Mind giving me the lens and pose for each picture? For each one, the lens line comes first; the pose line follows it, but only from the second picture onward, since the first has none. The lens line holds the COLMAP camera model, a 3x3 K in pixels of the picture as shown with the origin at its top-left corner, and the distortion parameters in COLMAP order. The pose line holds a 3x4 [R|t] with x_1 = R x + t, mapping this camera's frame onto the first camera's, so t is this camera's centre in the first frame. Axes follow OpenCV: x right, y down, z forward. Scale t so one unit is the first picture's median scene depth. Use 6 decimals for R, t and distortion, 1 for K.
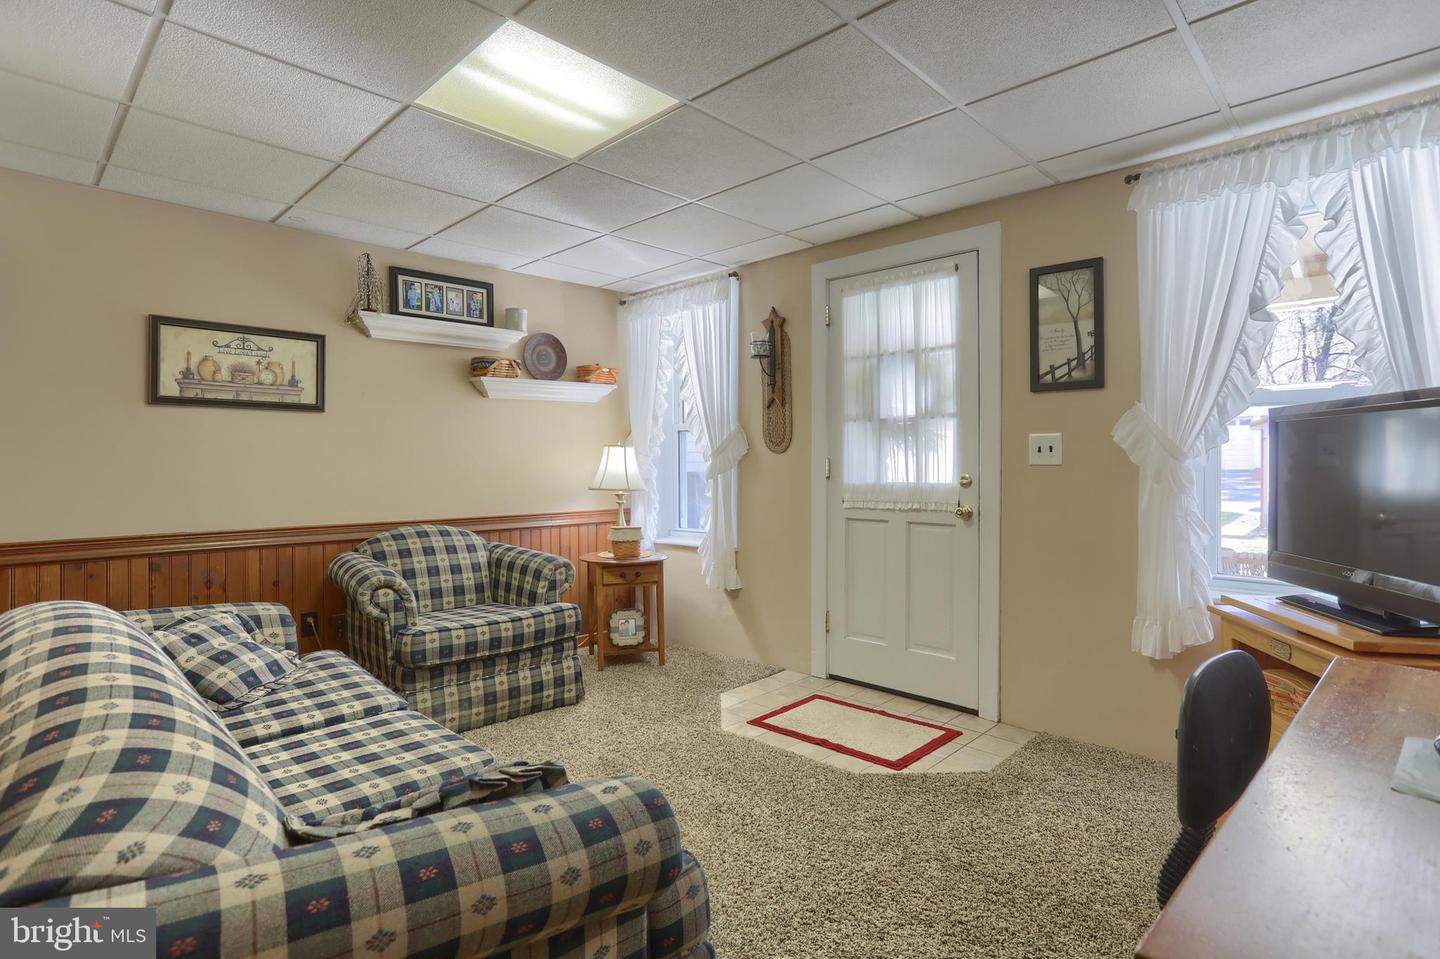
lens RADIAL K [[718.9, 0, 722.9], [0, 718.9, 468.0], [0, 0, 1]] dist [-0.017599, 0.004302]
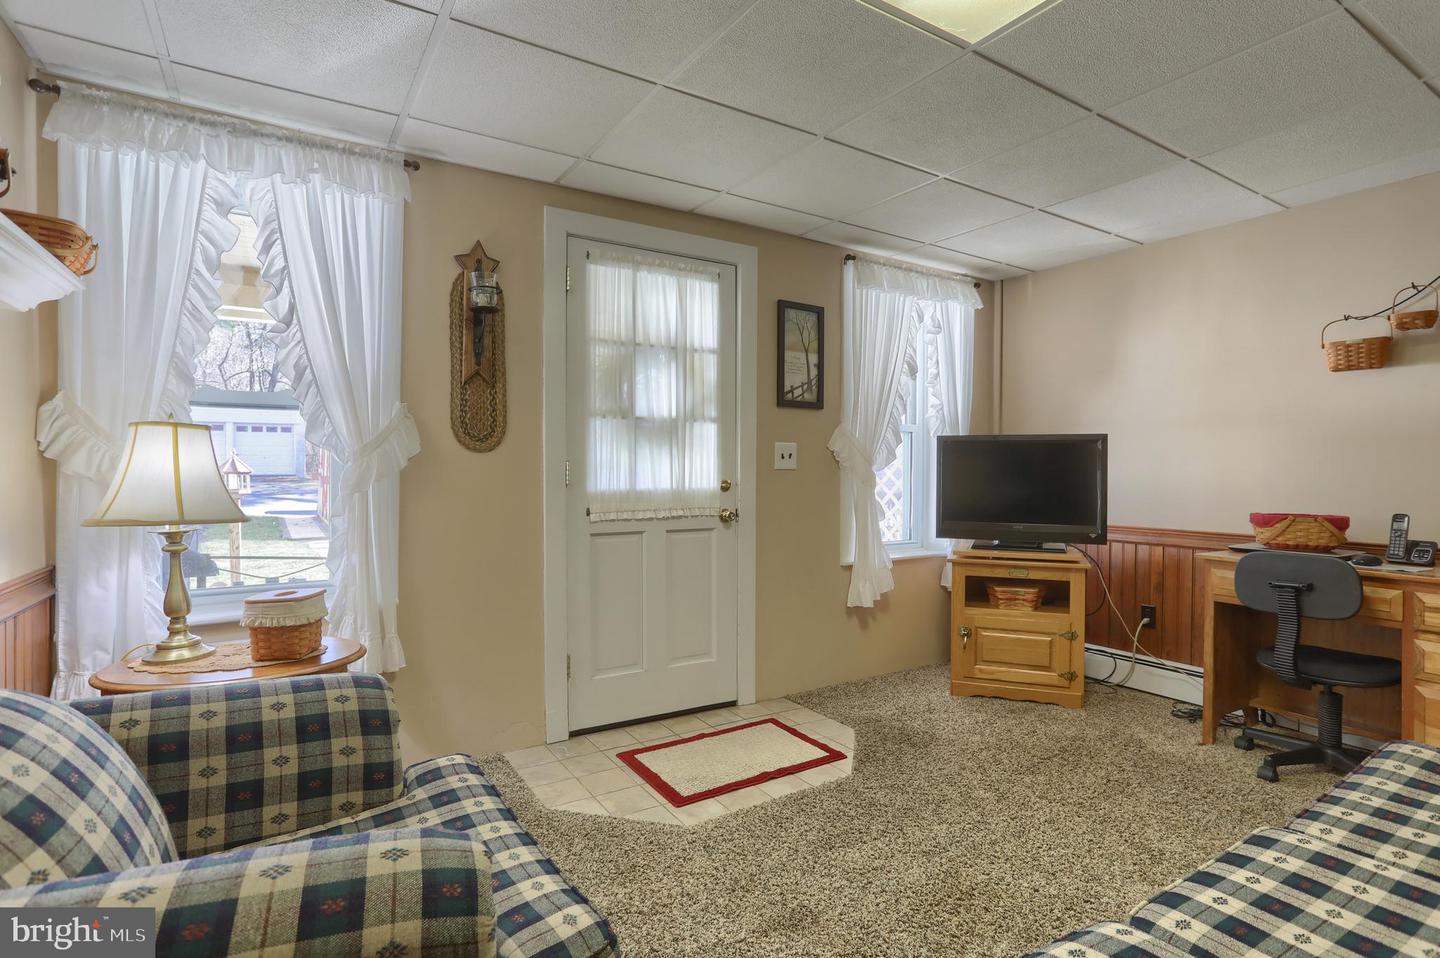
lens RADIAL K [[718.9, 0, 718.9], [0, 718.9, 481.6], [0, 0, 1]] dist [-0.017599, 0.004302]
pose [[0.250836, -0.013010, 0.967942, -0.661107], [0.004489, 0.999915, 0.012277, 0.000825], [-0.968019, 0.001265, 0.250873, 0.738402]]
